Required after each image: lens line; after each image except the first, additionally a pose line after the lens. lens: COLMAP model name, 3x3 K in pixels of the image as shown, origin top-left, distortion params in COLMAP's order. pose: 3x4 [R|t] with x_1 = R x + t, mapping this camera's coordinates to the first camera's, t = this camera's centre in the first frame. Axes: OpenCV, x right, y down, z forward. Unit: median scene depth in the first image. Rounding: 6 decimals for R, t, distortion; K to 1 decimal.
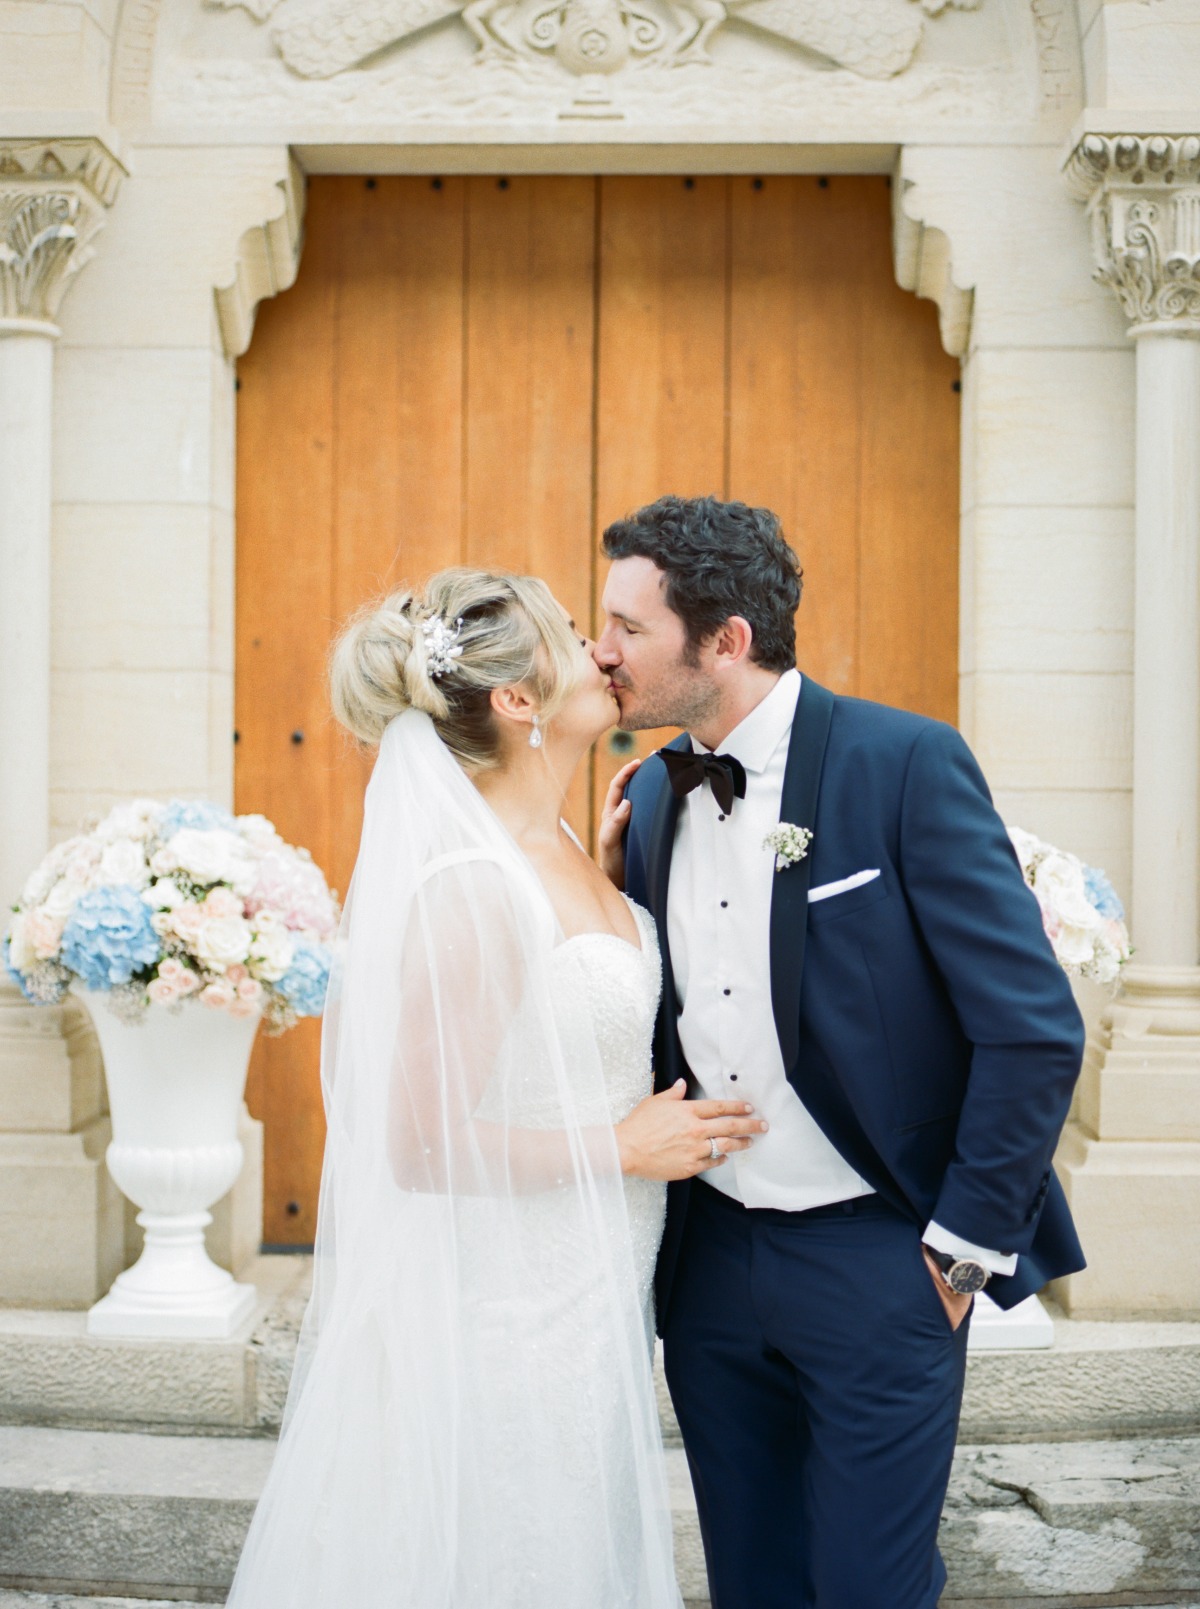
lens RADIAL K [[2344.2, 0, 600.0], [0, 2344.2, 804.5], [0, 0, 1]] dist [-0.017899, 0.049183]
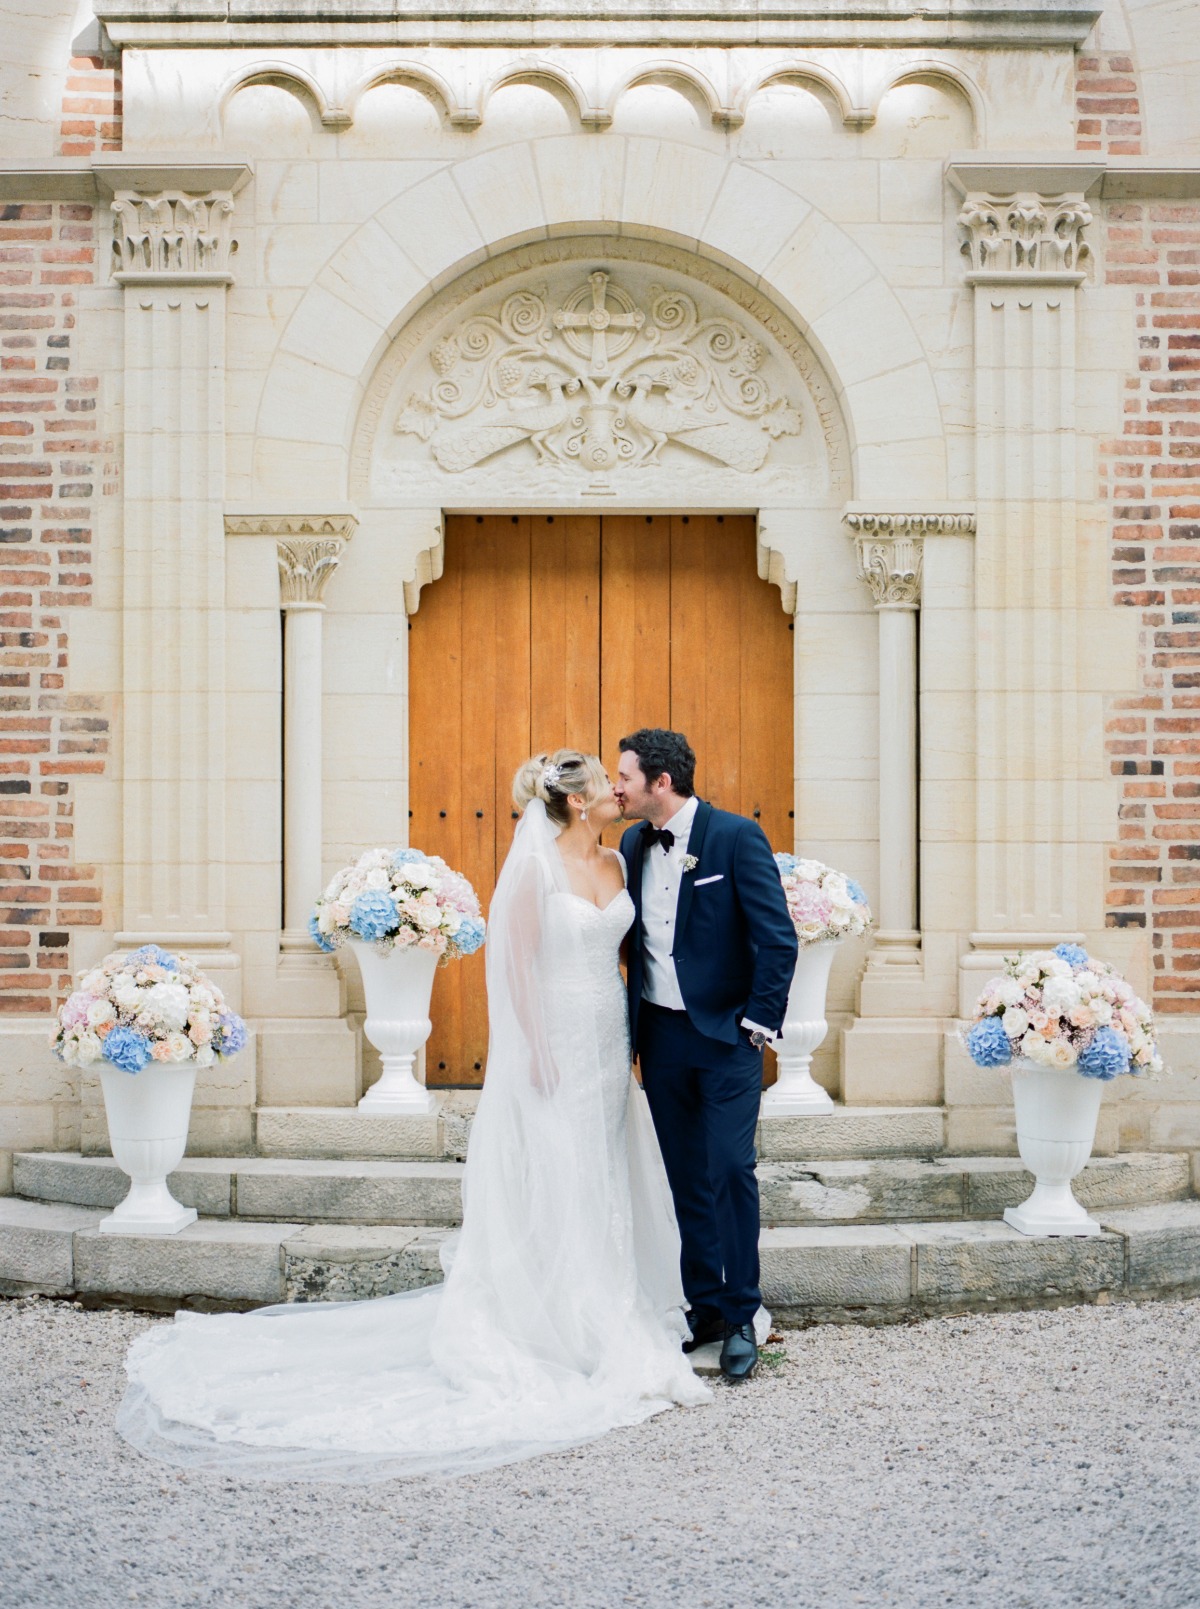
lens RADIAL K [[2344.2, 0, 600.0], [0, 2344.2, 804.5], [0, 0, 1]] dist [-0.017899, 0.049183]
pose [[0.999617, -0.005963, 0.027025, -0.059621], [0.006300, 0.999903, -0.012402, -0.013477], [-0.026949, 0.012568, 0.999558, -0.979621]]
